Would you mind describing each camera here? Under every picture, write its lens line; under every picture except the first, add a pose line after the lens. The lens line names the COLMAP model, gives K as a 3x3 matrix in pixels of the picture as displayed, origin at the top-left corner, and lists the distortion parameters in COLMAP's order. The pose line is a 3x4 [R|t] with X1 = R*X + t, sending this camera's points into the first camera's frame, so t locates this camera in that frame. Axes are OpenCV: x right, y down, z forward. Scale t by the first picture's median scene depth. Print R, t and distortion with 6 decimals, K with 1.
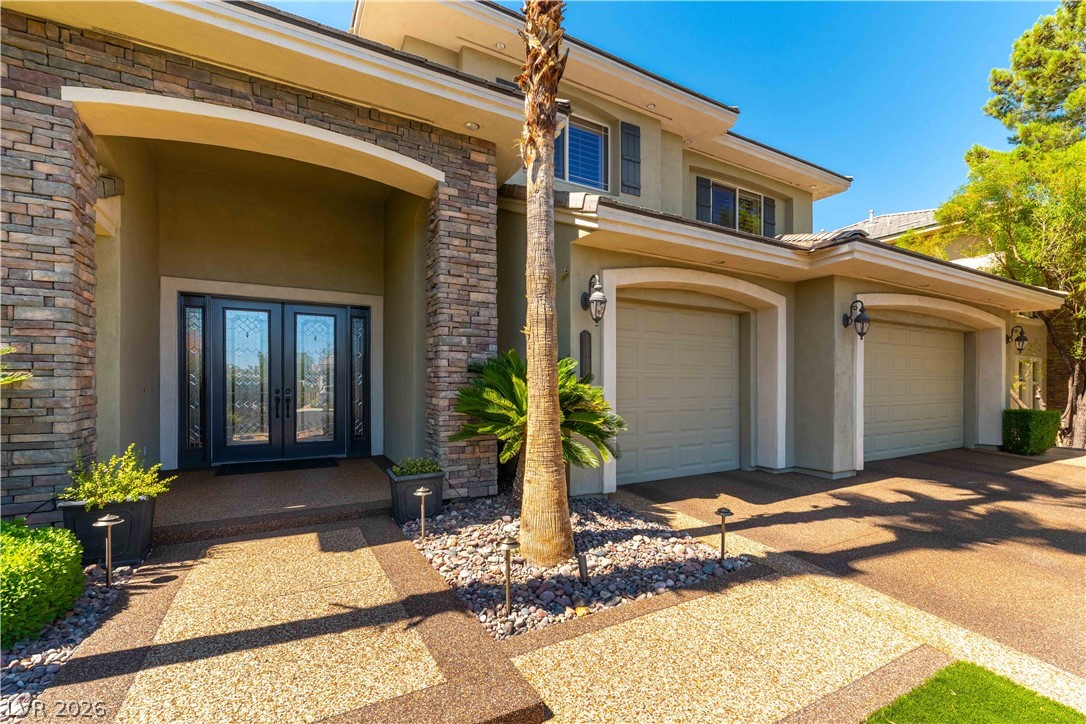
lens RADIAL K [[494.9, 0, 543.0], [0, 494.9, 362.0], [0, 0, 1]] dist [0.000410, 0.000077]
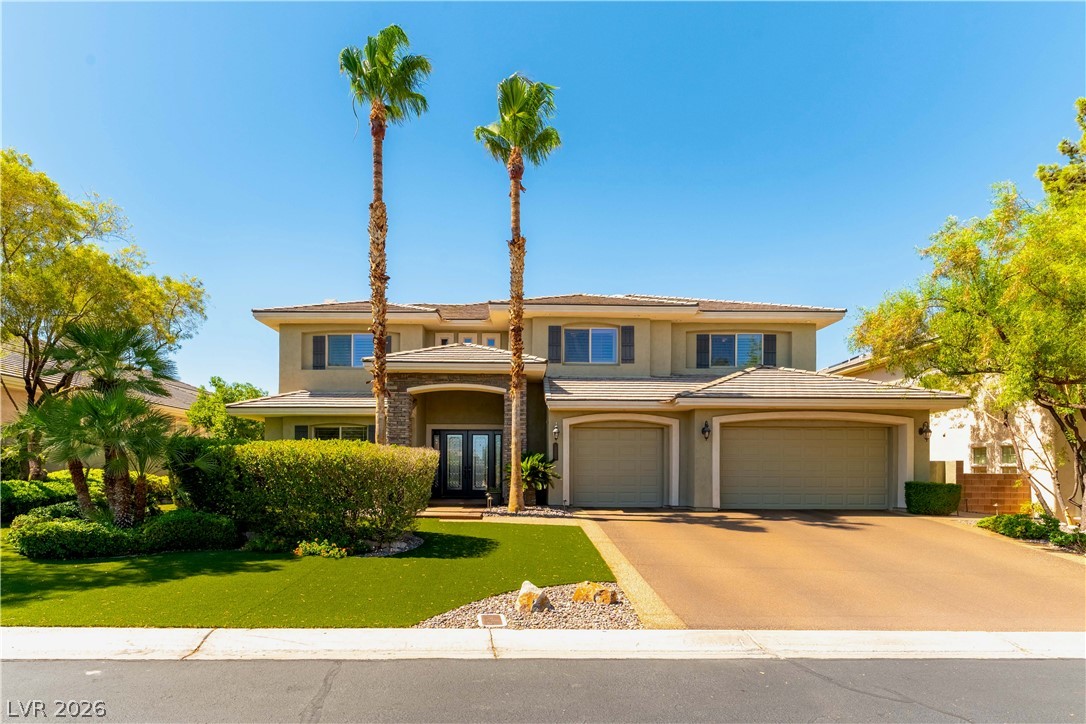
lens RADIAL K [[494.9, 0, 543.0], [0, 494.9, 362.0], [0, 0, 1]] dist [0.000410, 0.000077]
pose [[0.907399, -0.089313, -0.410671, 0.897050], [0.016830, 0.984096, -0.176836, -0.016056], [0.419934, 0.153549, 0.894471, -1.143376]]
